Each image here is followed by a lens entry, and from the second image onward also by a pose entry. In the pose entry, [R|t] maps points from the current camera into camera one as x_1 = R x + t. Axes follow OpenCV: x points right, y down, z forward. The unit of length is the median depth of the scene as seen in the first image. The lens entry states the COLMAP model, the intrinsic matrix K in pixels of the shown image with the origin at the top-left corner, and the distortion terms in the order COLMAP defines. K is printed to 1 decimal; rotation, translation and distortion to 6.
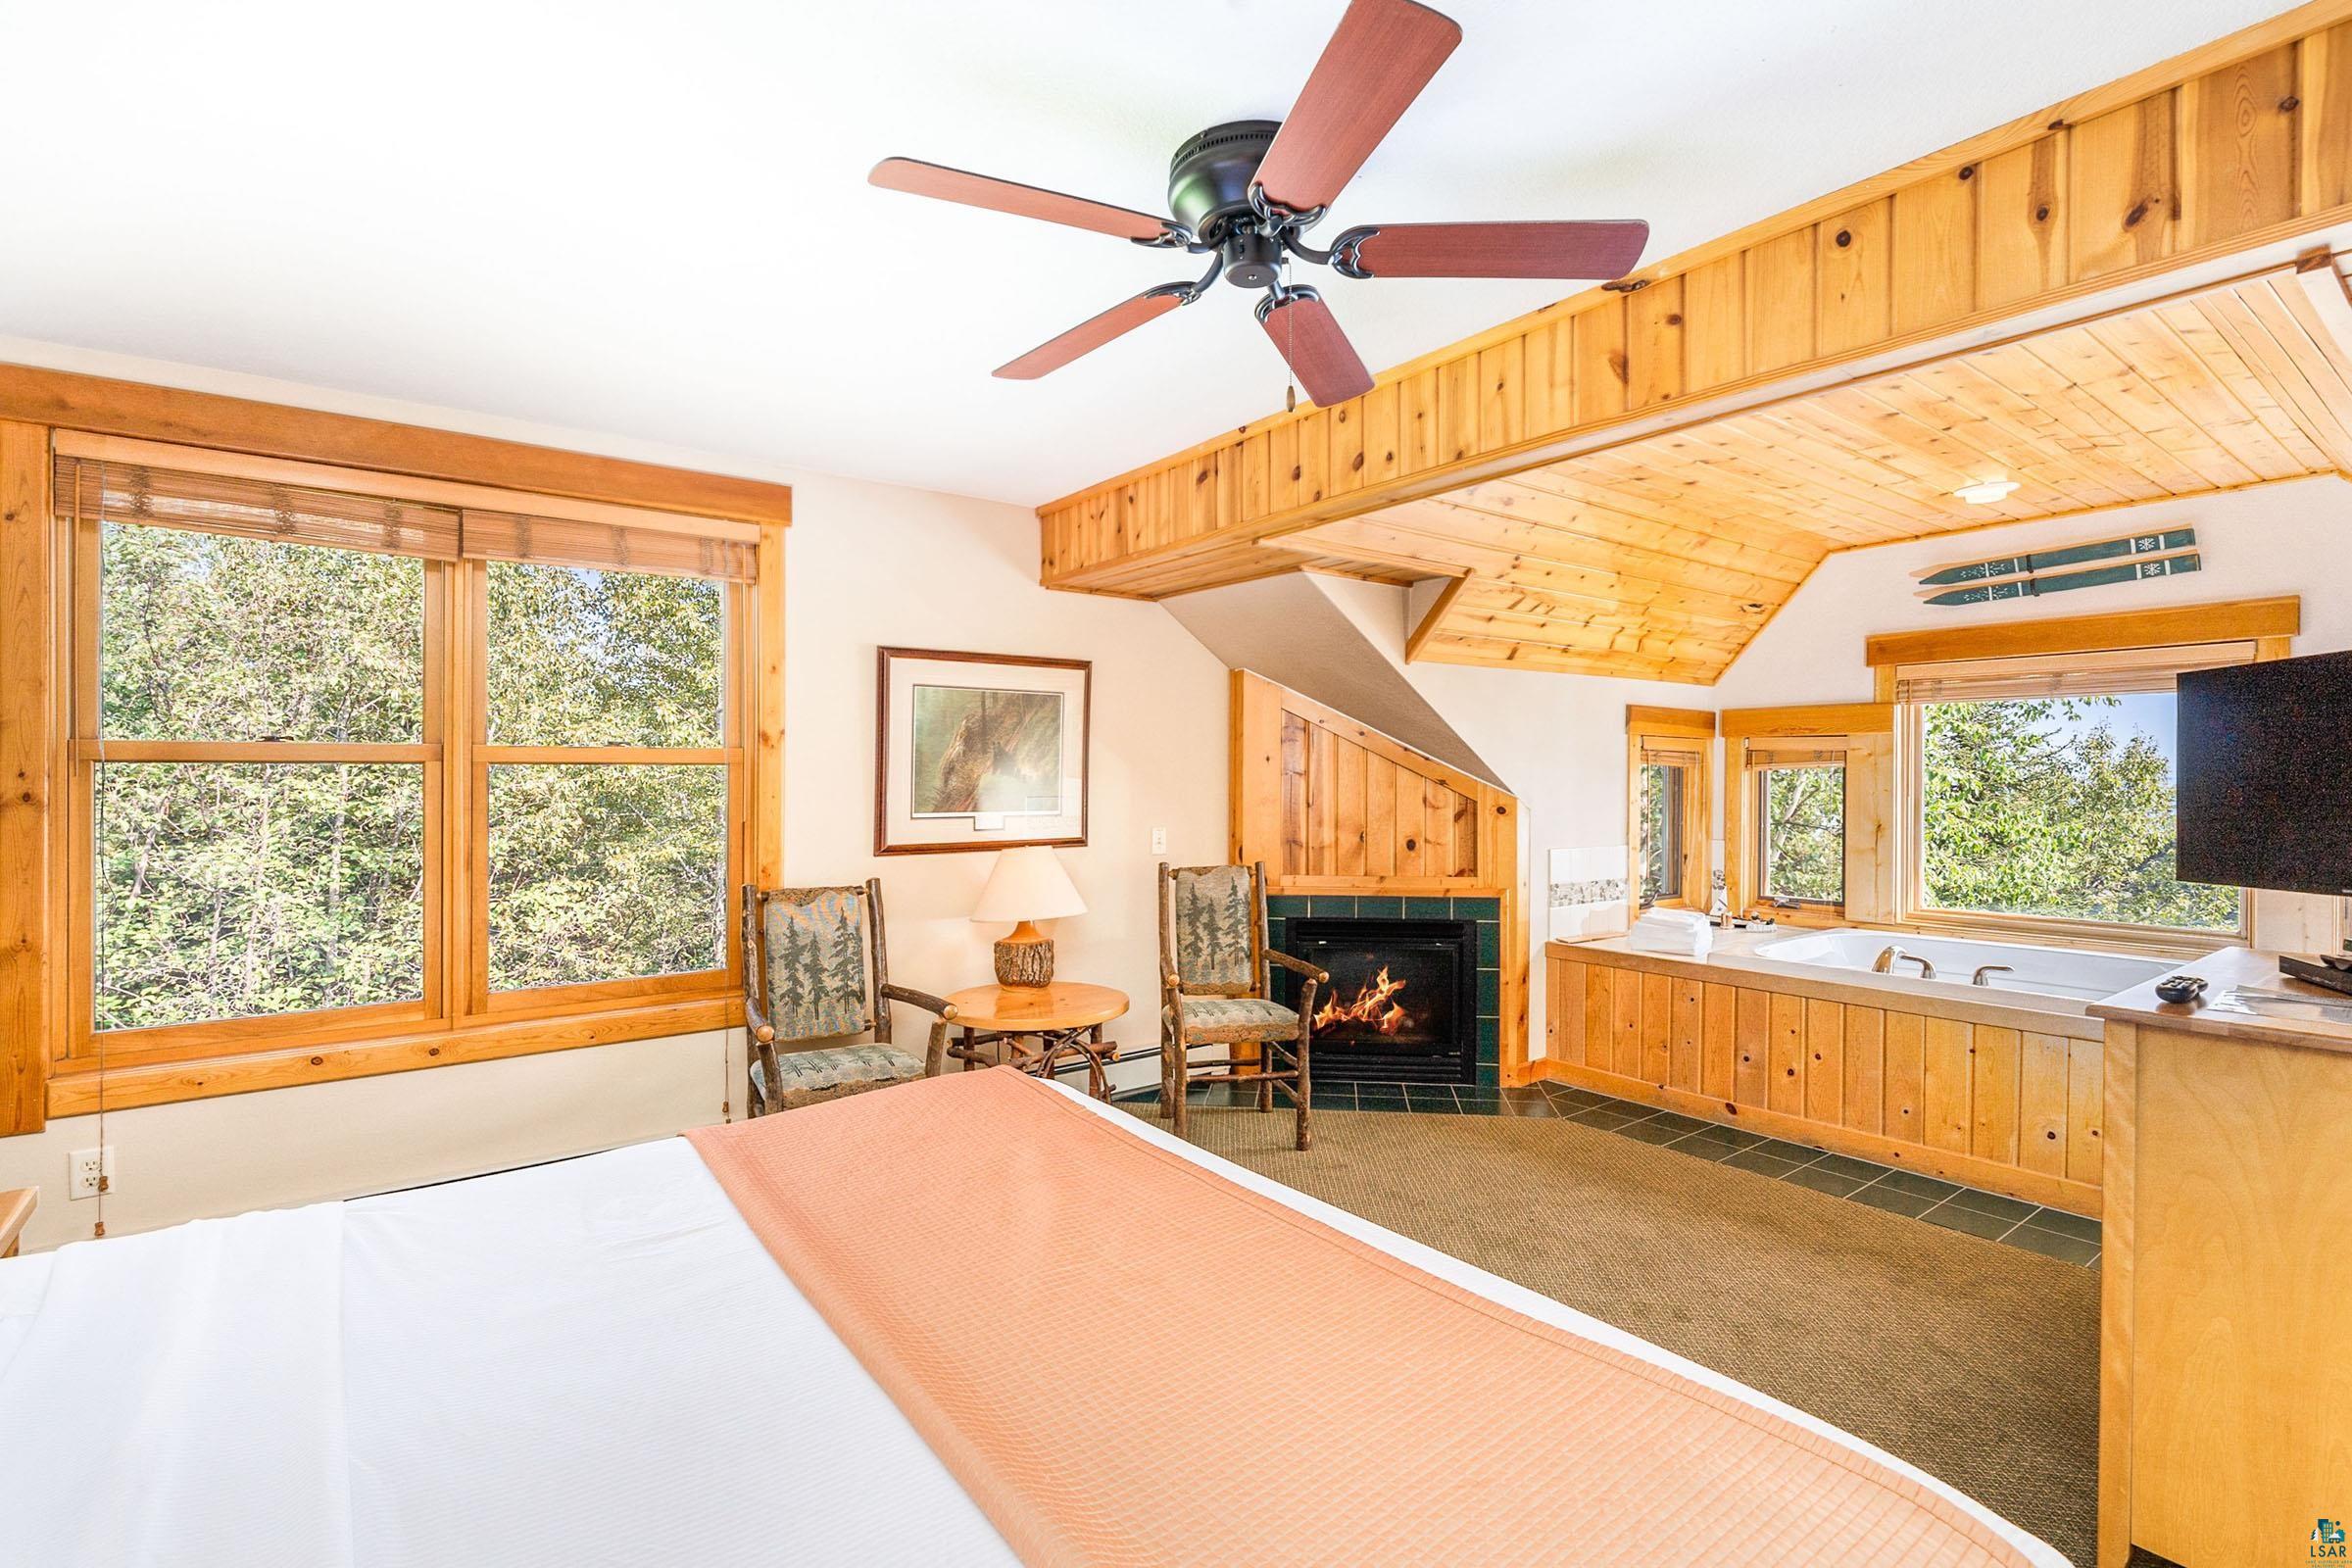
lens RADIAL K [[1088.4, 0, 1189.9], [0, 1088.4, 789.9], [0, 0, 1]] dist [-0.009657, 0.002126]
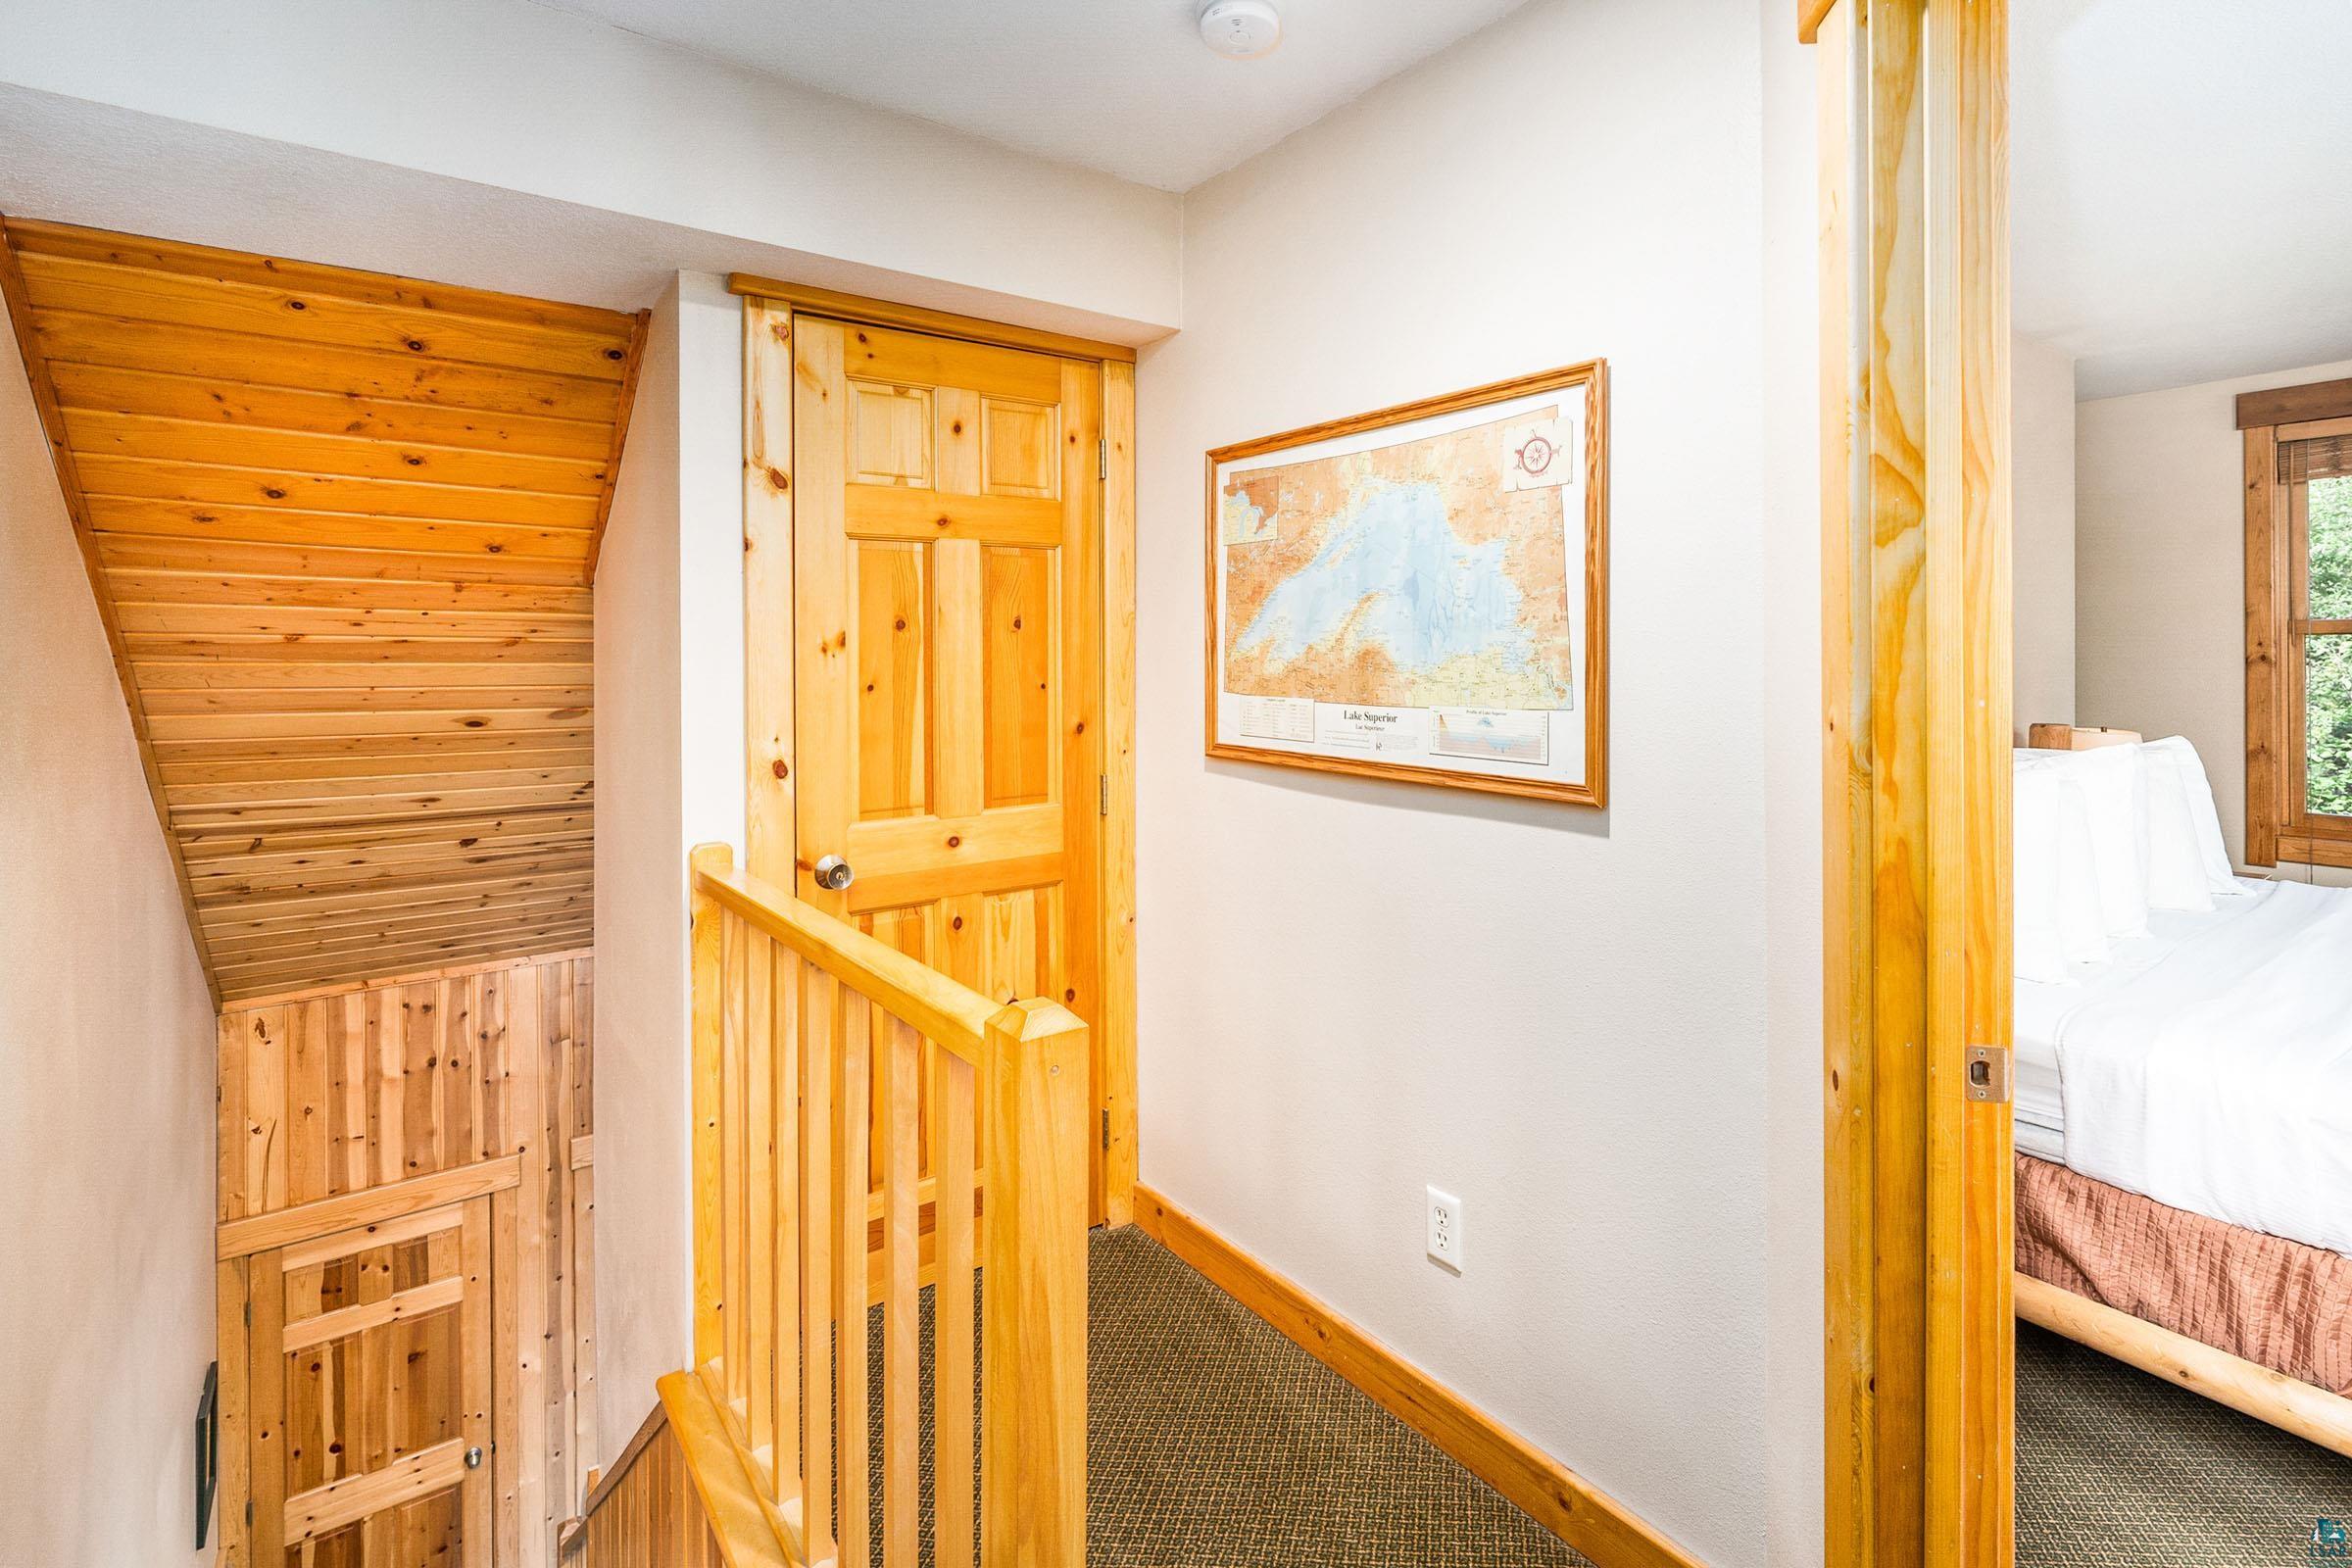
lens RADIAL K [[1118.5, 0, 1175.3], [0, 1118.5, 649.3], [0, 0, 1]] dist [0.000682, 0.000121]
pose [[-0.021892, -0.007116, -0.999735, 0.373666], [0.001014, 0.999974, -0.007140, 0.002512], [0.999760, -0.001170, -0.021885, -0.349188]]
